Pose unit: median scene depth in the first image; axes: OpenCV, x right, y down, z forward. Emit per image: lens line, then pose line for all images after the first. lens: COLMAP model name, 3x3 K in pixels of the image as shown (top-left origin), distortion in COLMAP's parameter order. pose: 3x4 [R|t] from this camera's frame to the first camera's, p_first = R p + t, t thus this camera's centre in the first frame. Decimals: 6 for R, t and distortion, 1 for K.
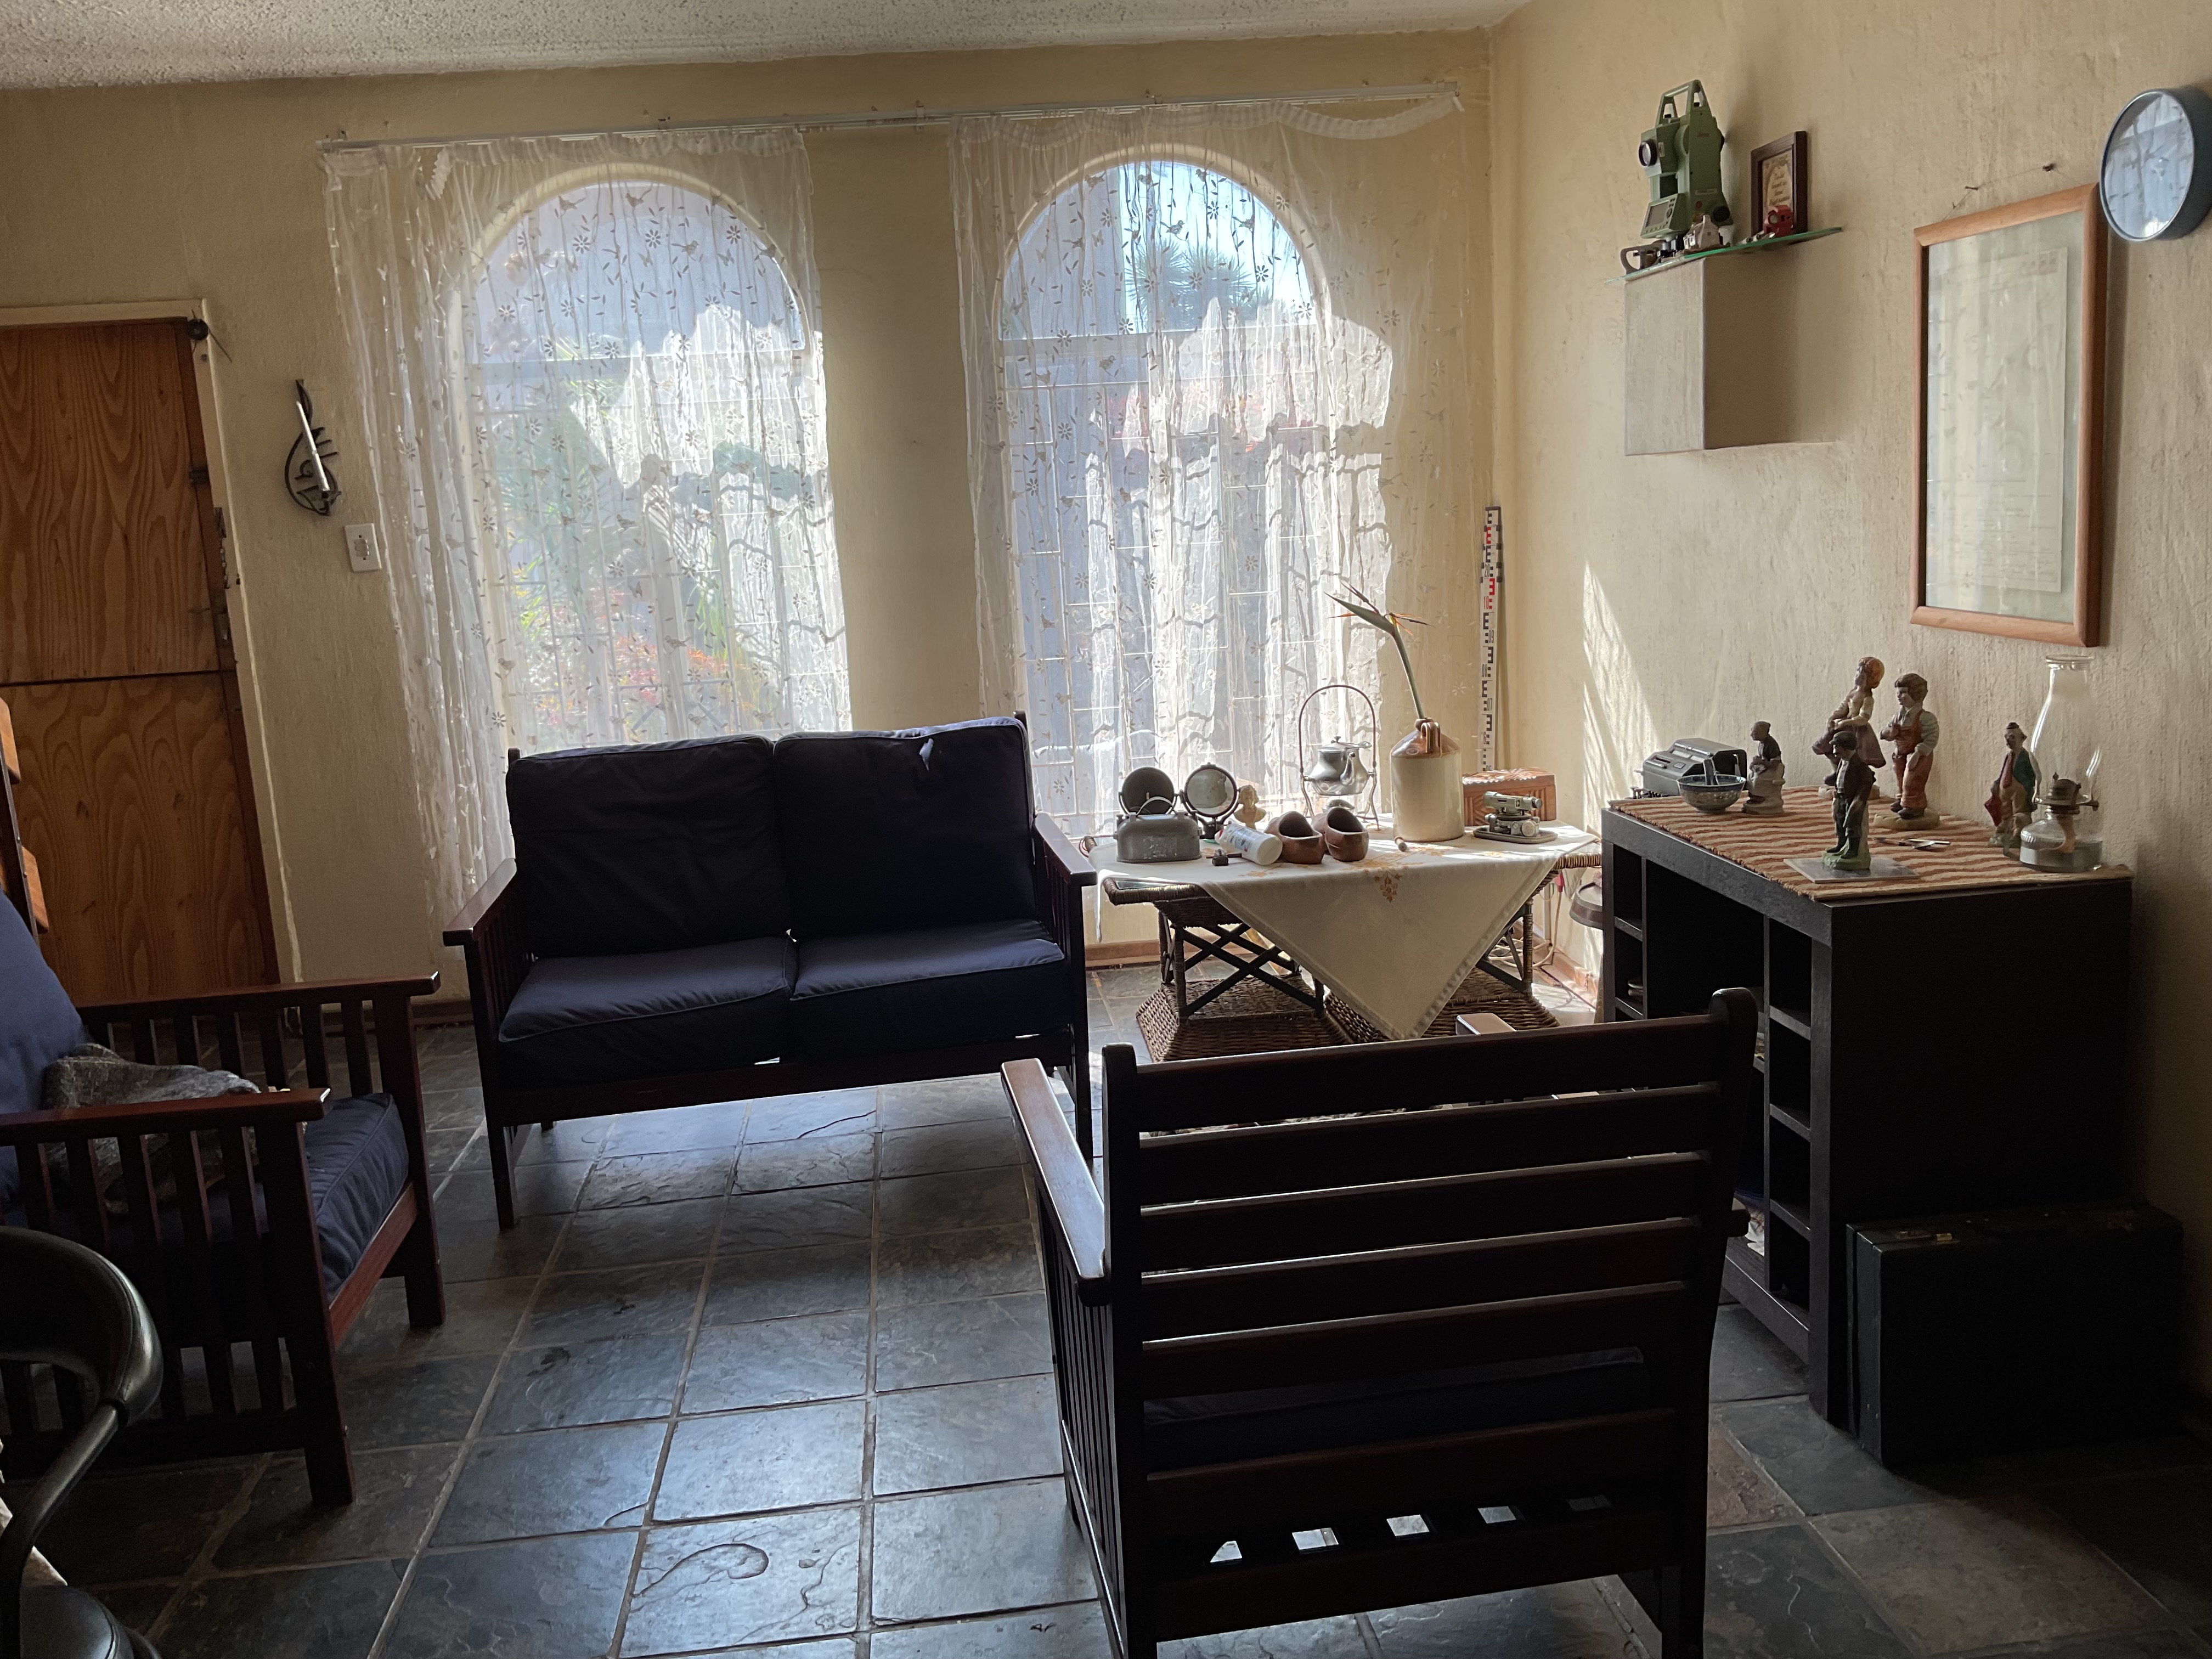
lens RADIAL K [[1821.5, 0, 1102.1], [0, 1821.5, 843.4], [0, 0, 1]] dist [0.083381, -0.155650]
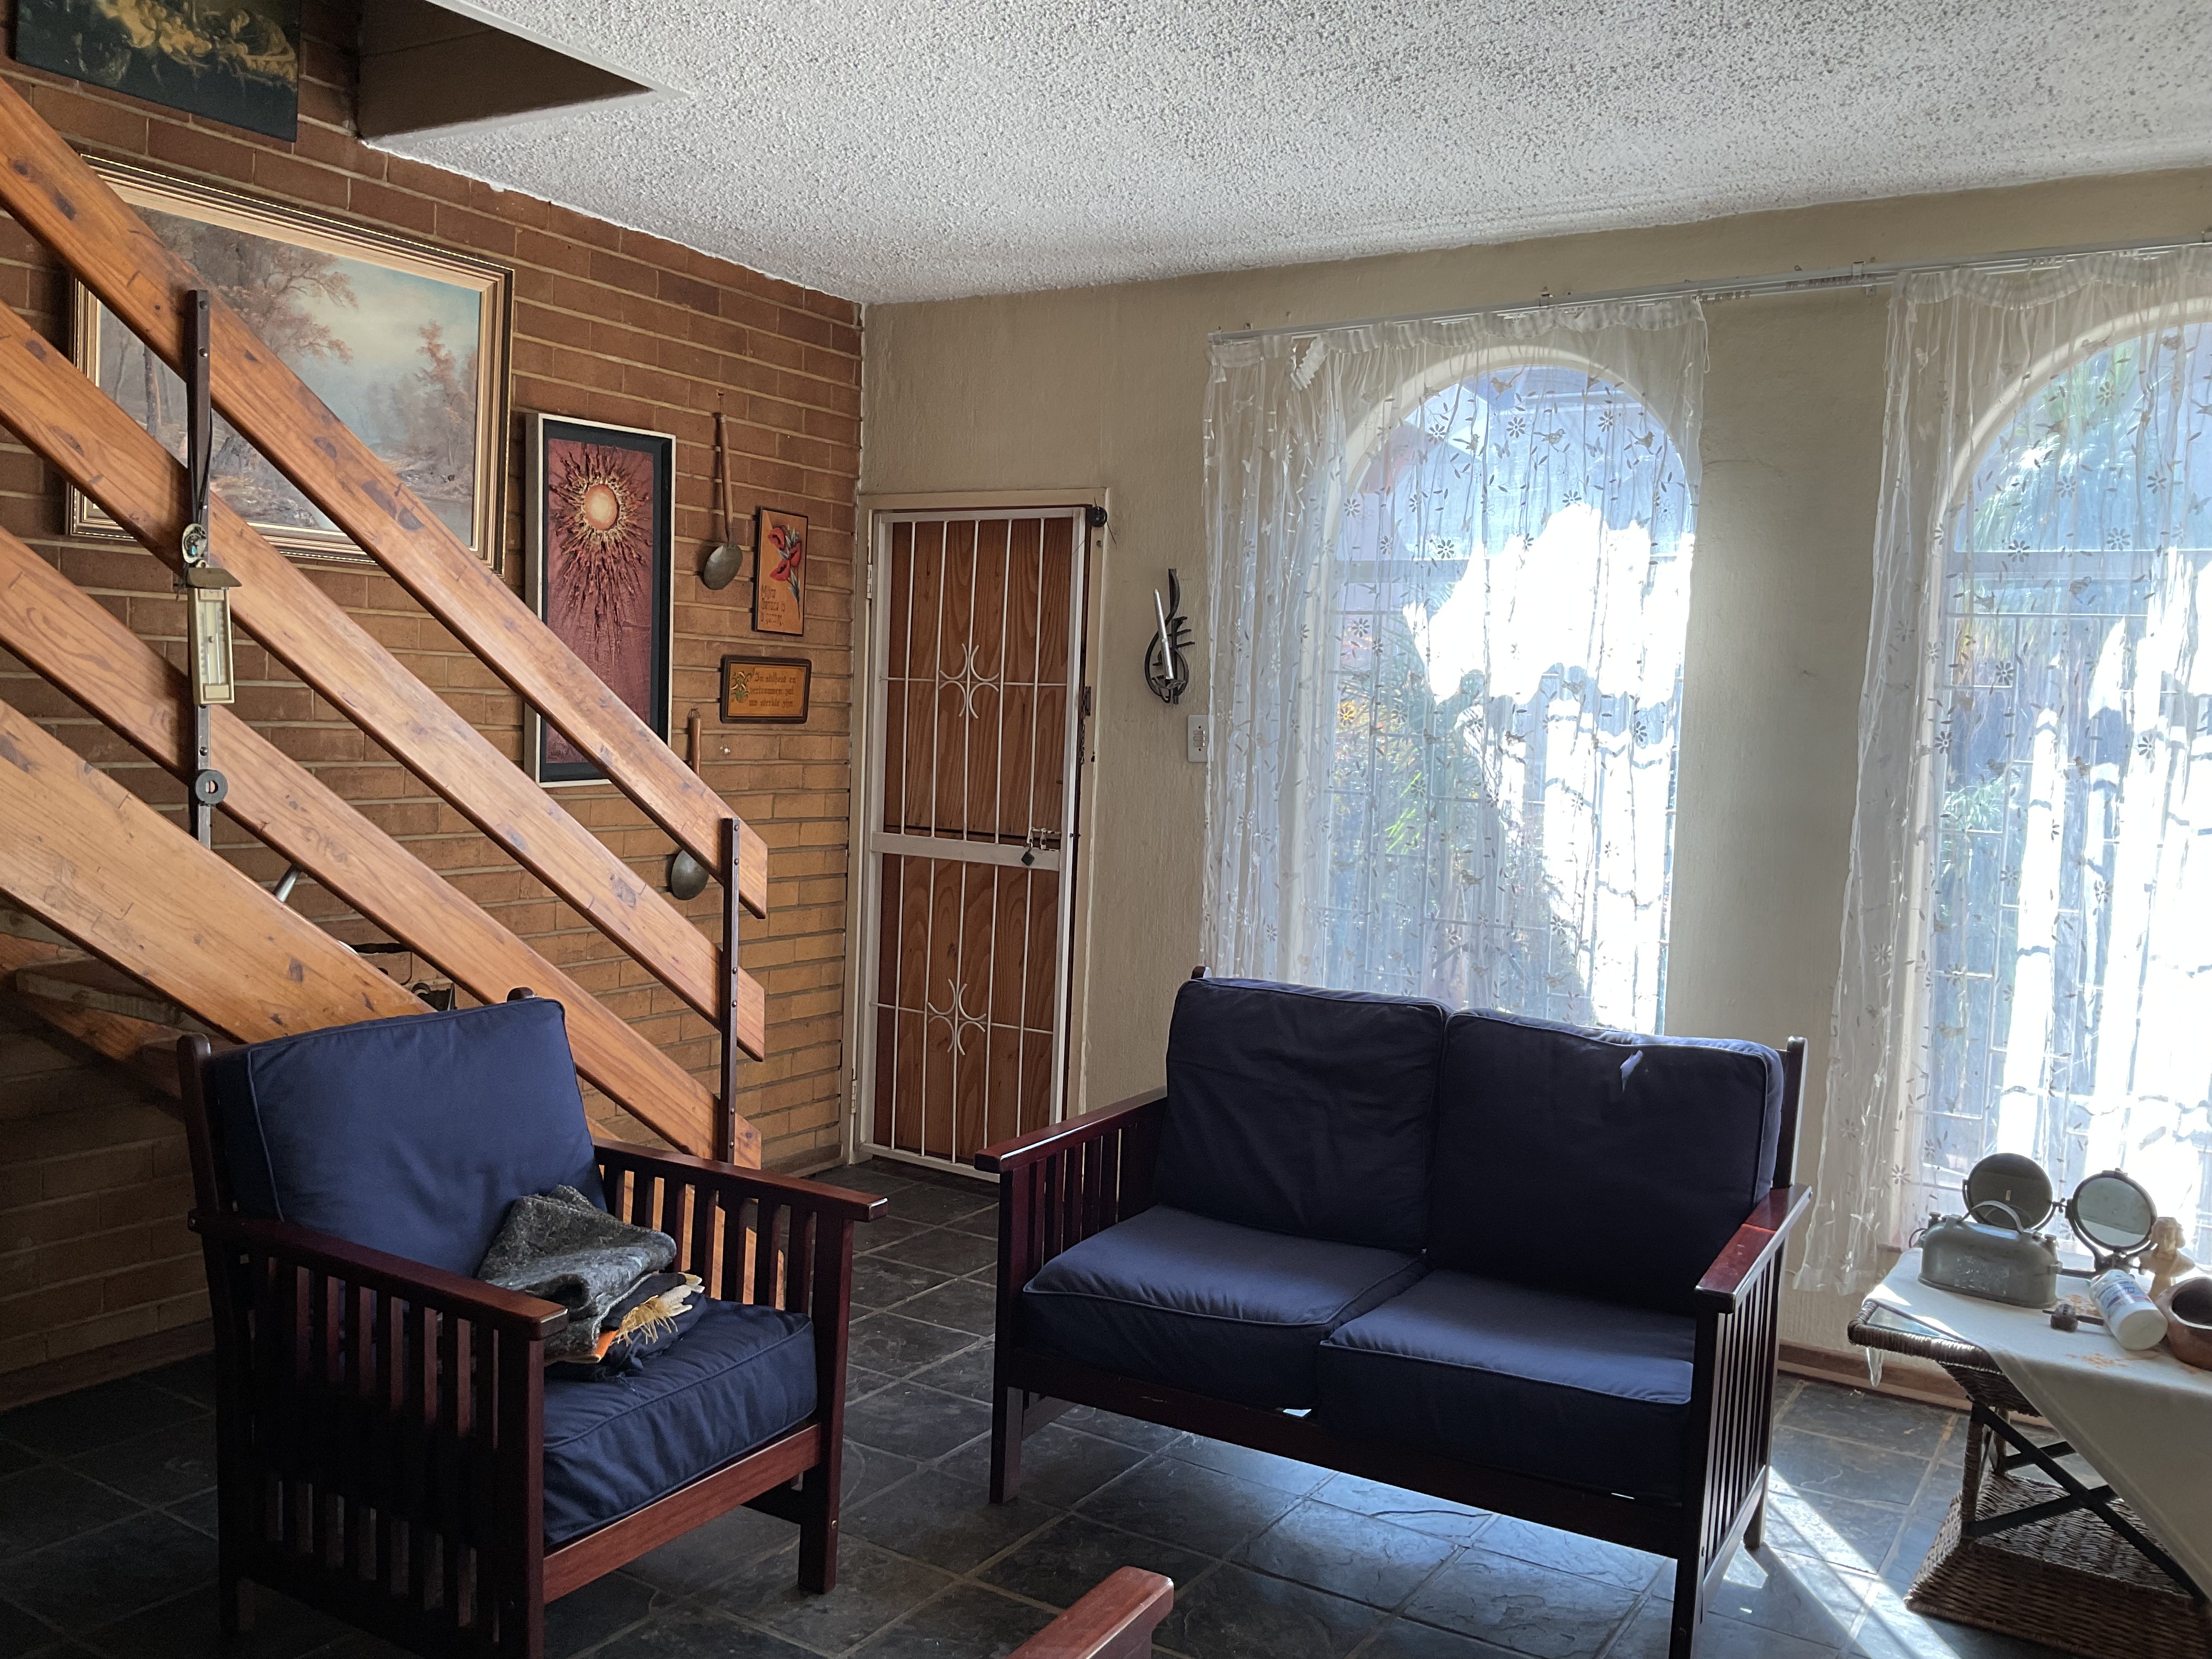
lens RADIAL K [[1821.5, 0, 1089.1], [0, 1821.5, 842.0], [0, 0, 1]] dist [0.083381, -0.155650]
pose [[0.782173, 0.133947, -0.608493, 0.157736], [-0.203292, 0.978036, -0.046022, -0.053480], [0.588964, 0.159699, 0.792223, 0.218303]]
